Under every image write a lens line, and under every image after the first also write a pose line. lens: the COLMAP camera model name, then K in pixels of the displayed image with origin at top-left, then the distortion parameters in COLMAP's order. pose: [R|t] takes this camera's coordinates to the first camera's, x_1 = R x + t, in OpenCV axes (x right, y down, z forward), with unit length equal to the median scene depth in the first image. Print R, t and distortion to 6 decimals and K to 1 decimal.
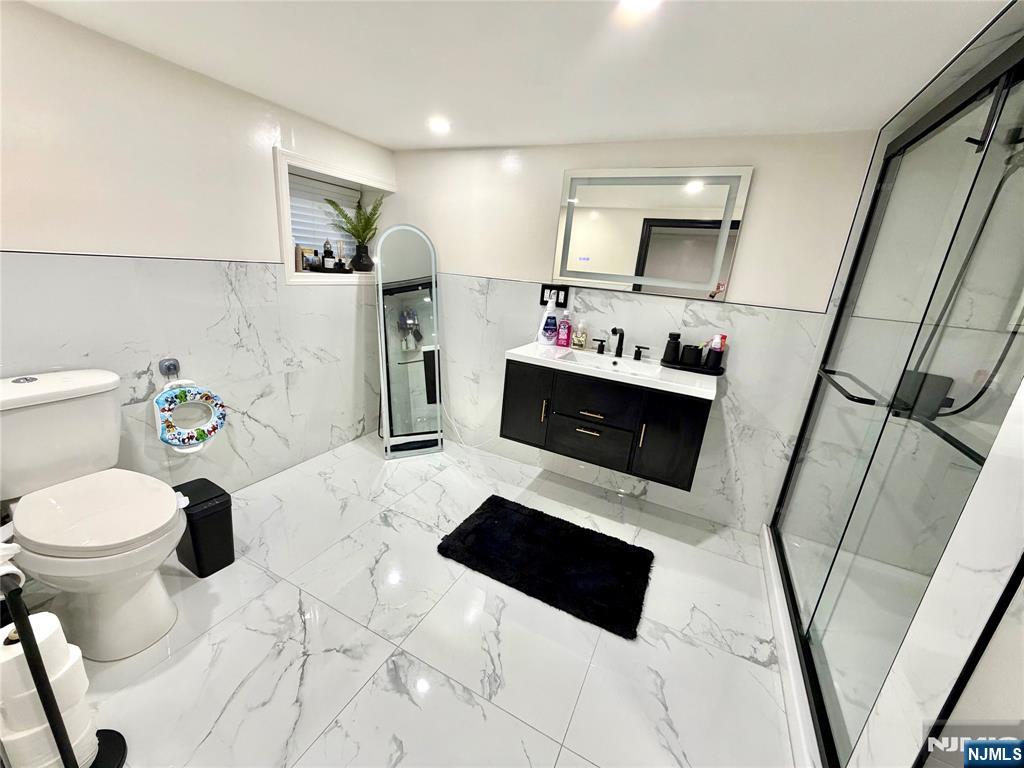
lens RADIAL K [[407.8, 0, 507.0], [0, 407.8, 386.1], [0, 0, 1]] dist [-0.002304, 0.000220]
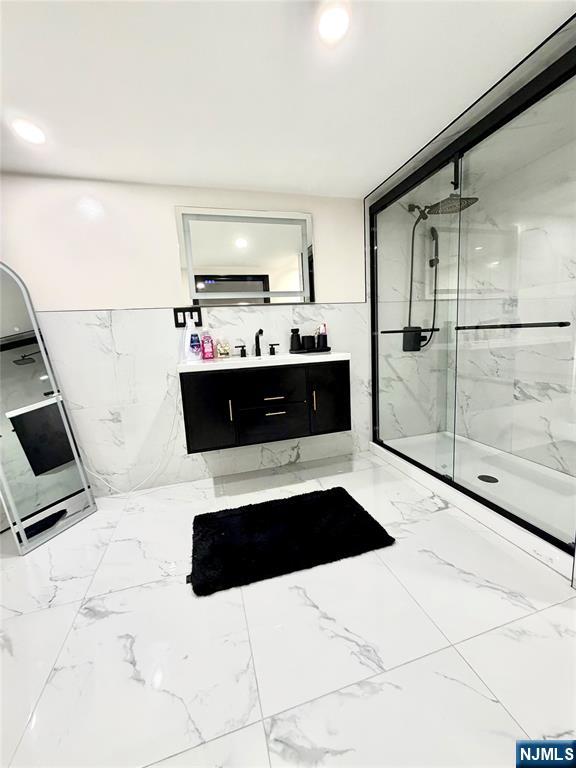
lens RADIAL K [[305.8, 0, 287.5], [0, 305.8, 382.0], [0, 0, 1]] dist [-0.002304, 0.000220]
pose [[0.722550, -0.223193, 0.654299, -0.301840], [0.307412, 0.951460, -0.014919, 0.045674], [-0.619209, 0.211919, 0.756089, 0.270614]]
